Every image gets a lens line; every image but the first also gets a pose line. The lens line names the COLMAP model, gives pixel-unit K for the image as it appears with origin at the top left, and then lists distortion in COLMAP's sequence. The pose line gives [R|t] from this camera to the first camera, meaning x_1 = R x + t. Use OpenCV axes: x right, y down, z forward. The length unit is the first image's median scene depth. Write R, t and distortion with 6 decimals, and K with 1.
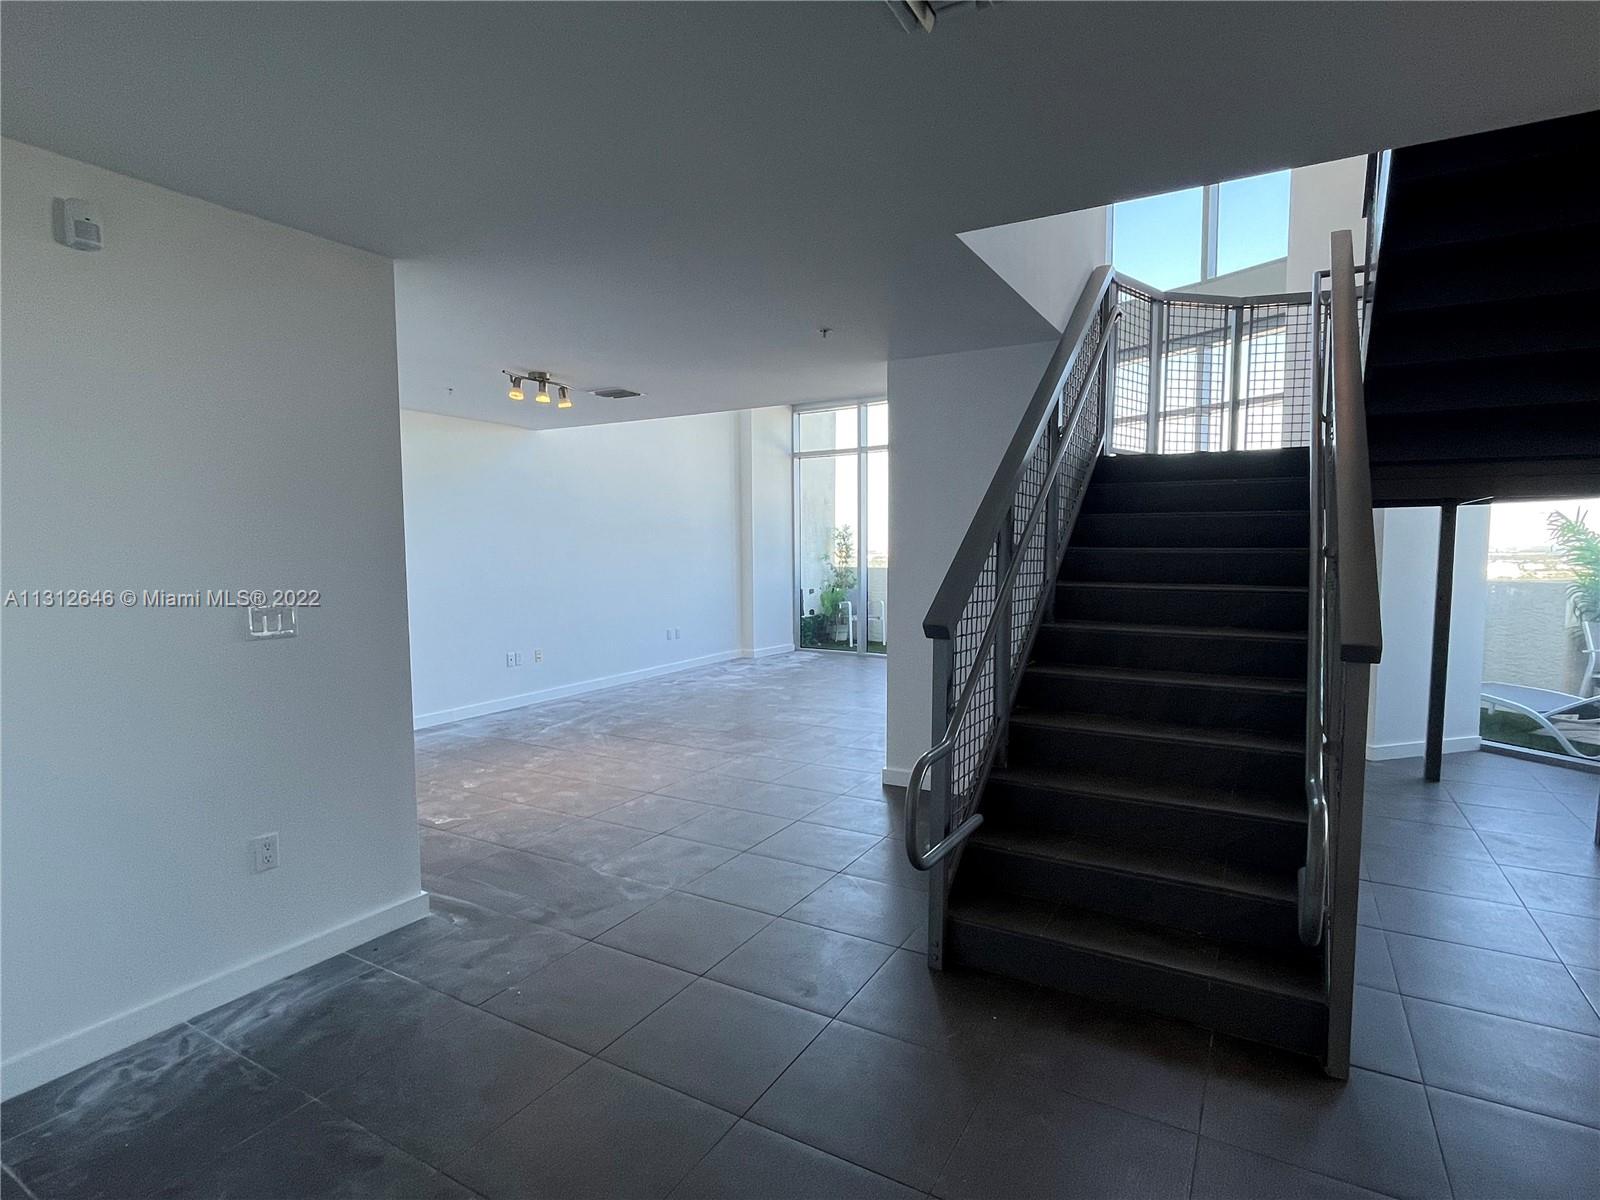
lens RADIAL K [[835.0, 0, 791.7], [0, 835.0, 604.6], [0, 0, 1]] dist [-0.002374, -0.000557]
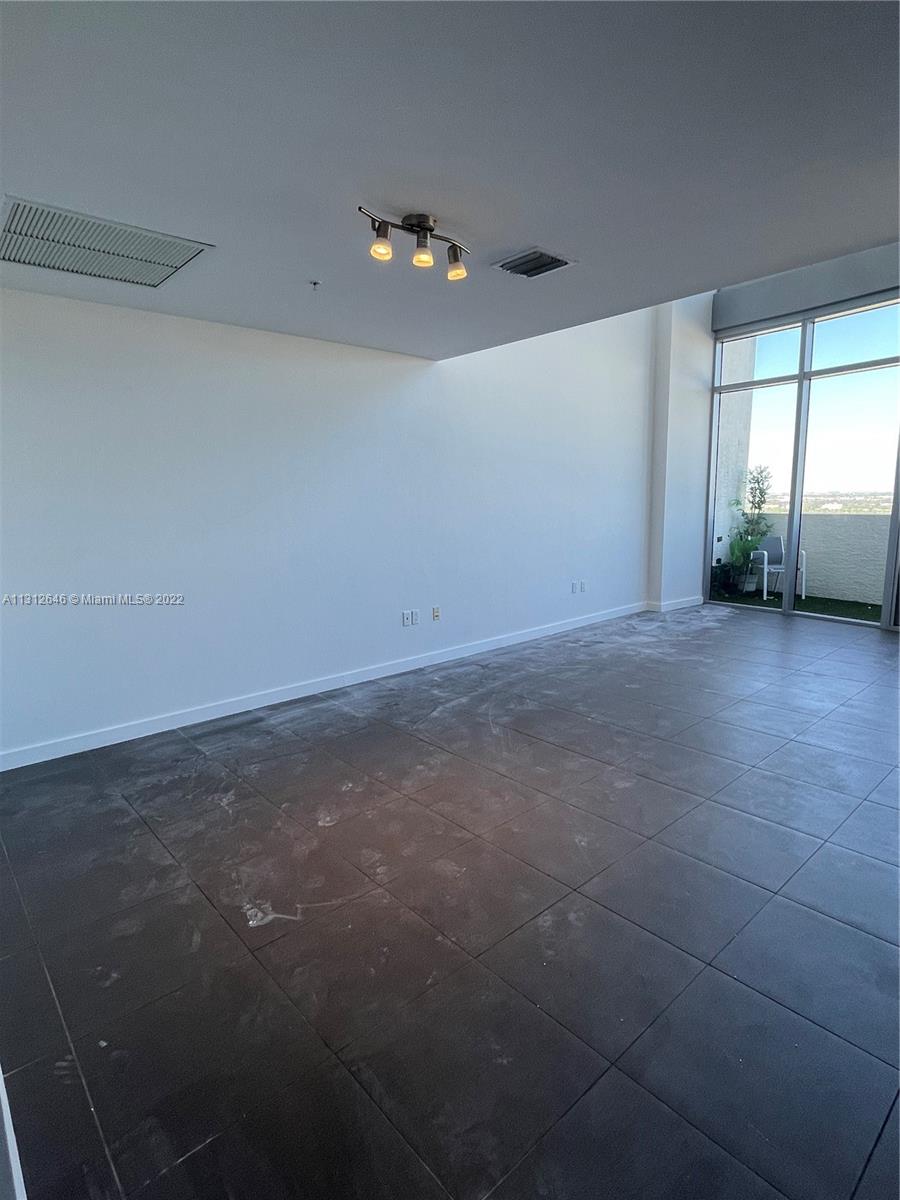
lens RADIAL K [[626.2, 0, 447.0], [0, 626.2, 602.4], [0, 0, 1]] dist [-0.002374, -0.000557]
pose [[0.951487, 0.042111, -0.304793, -0.073134], [-0.010960, 0.994600, 0.103203, -0.020319], [0.307493, -0.094856, 0.946811, 0.313664]]
